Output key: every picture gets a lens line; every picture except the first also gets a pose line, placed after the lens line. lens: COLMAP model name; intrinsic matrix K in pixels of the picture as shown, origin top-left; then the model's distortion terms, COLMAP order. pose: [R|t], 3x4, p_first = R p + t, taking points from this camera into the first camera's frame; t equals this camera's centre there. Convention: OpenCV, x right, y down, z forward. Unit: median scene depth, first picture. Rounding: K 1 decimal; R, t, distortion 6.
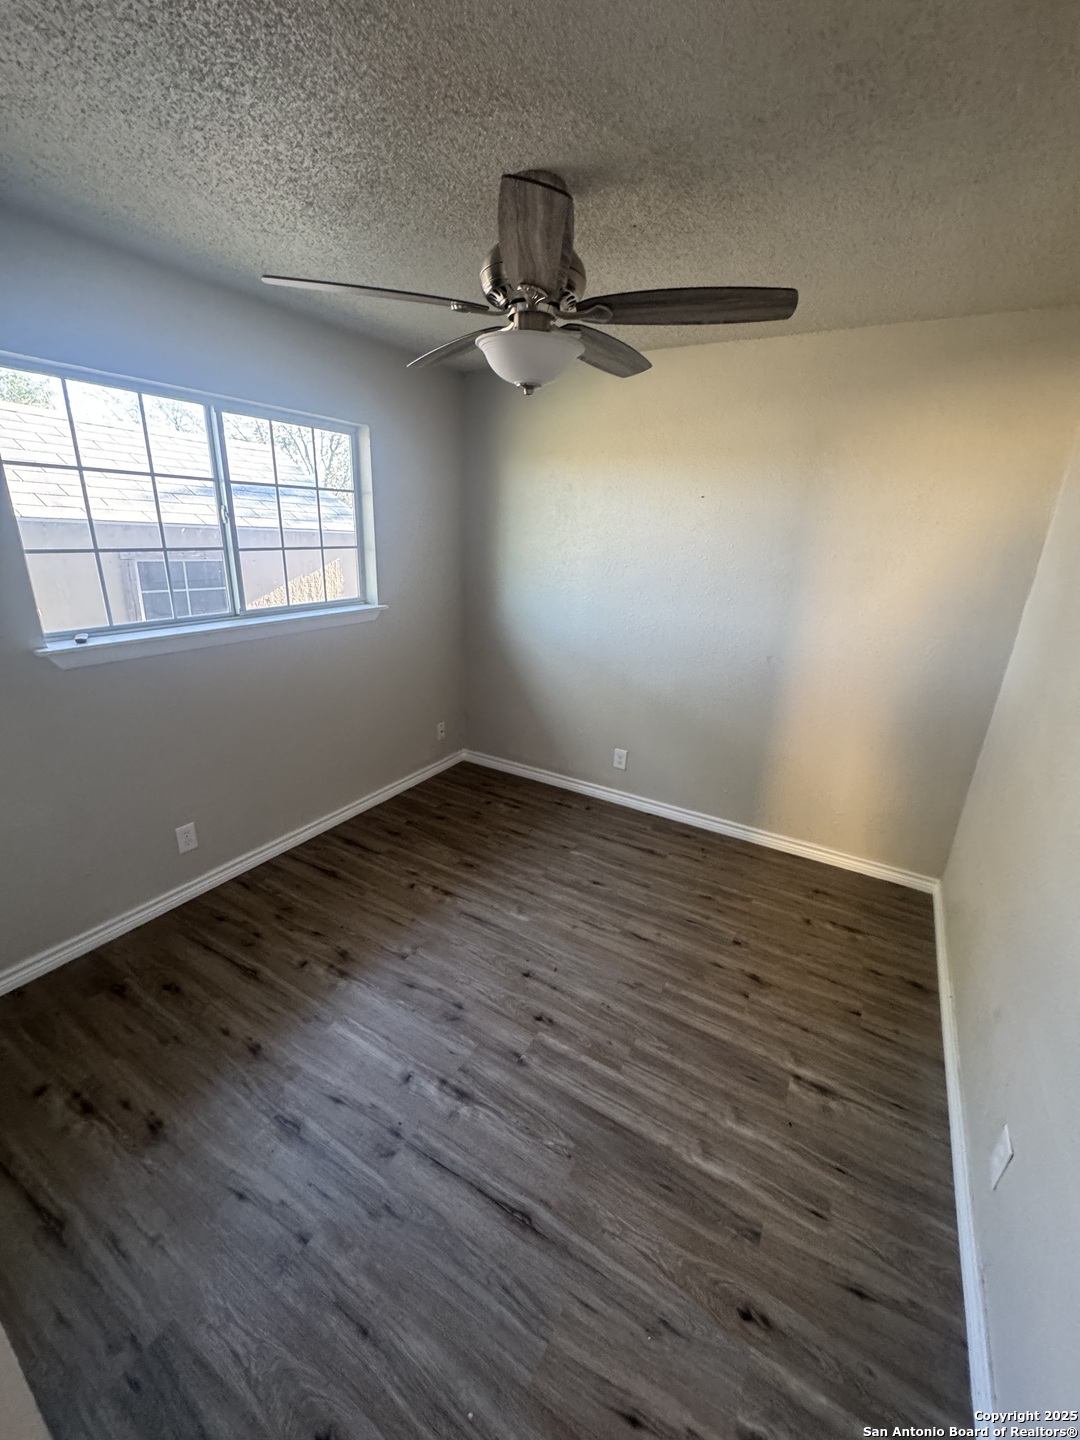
lens RADIAL K [[579.3, 0, 539.2], [0, 579.3, 719.7], [0, 0, 1]] dist [-0.001088, 0.000057]
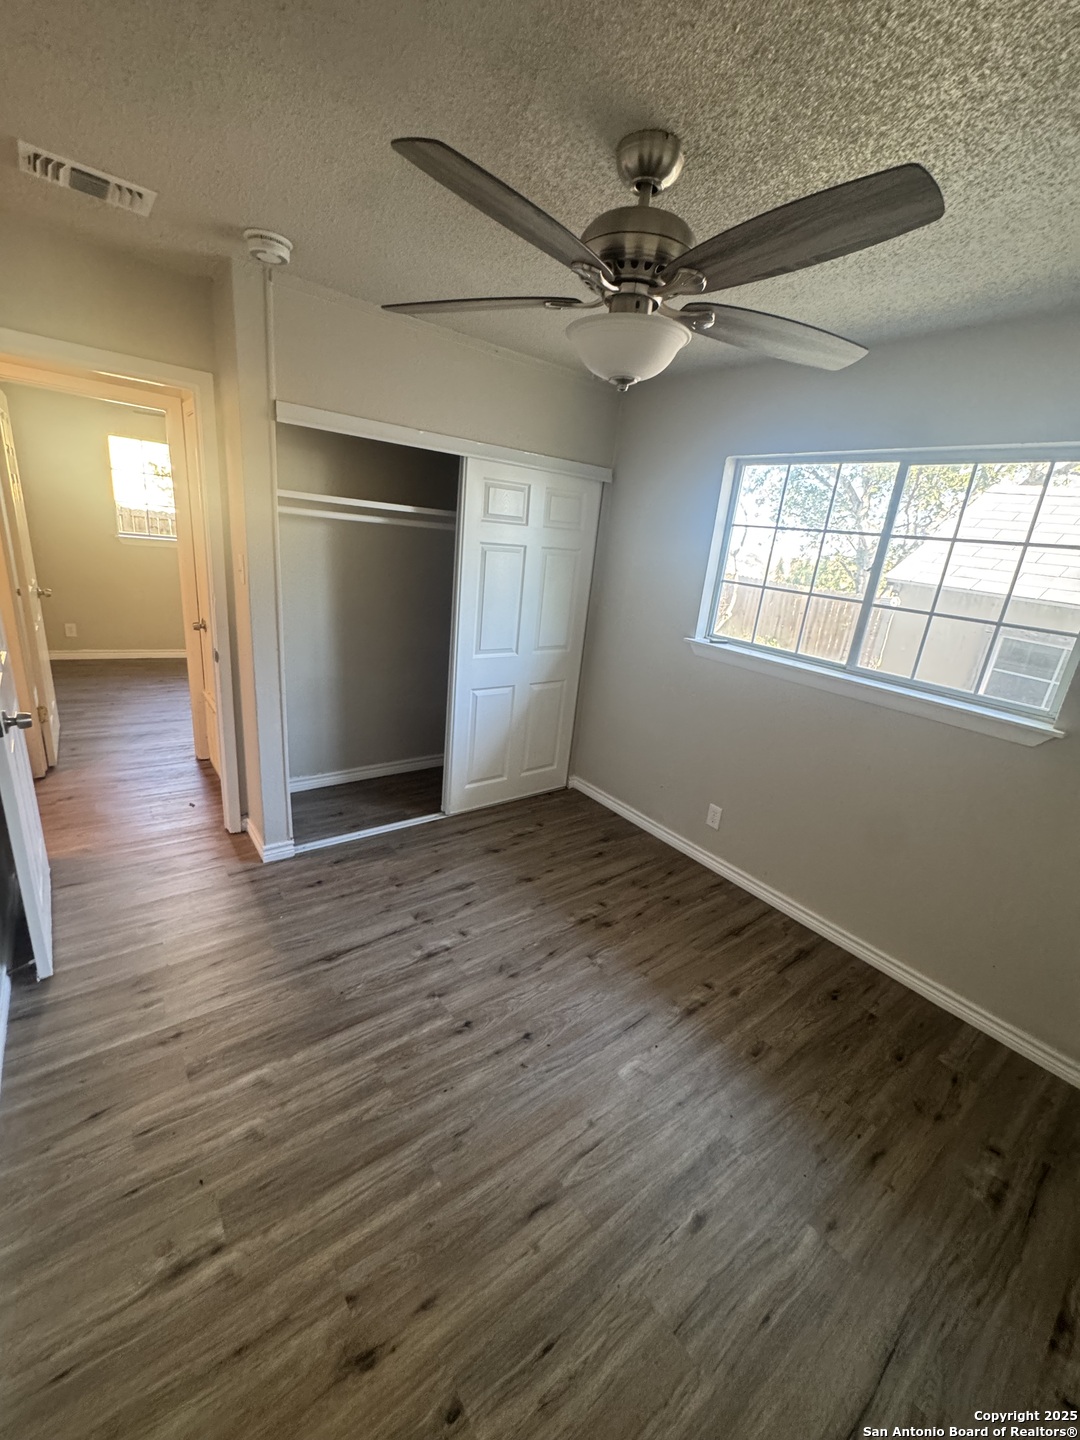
lens RADIAL K [[579.3, 0, 539.2], [0, 579.3, 719.7], [0, 0, 1]] dist [-0.001088, 0.000057]
pose [[-0.363466, 0.216038, -0.906212, 0.714217], [-0.403765, 0.840101, 0.362221, -0.316747], [0.839563, 0.497552, -0.218119, 1.026869]]
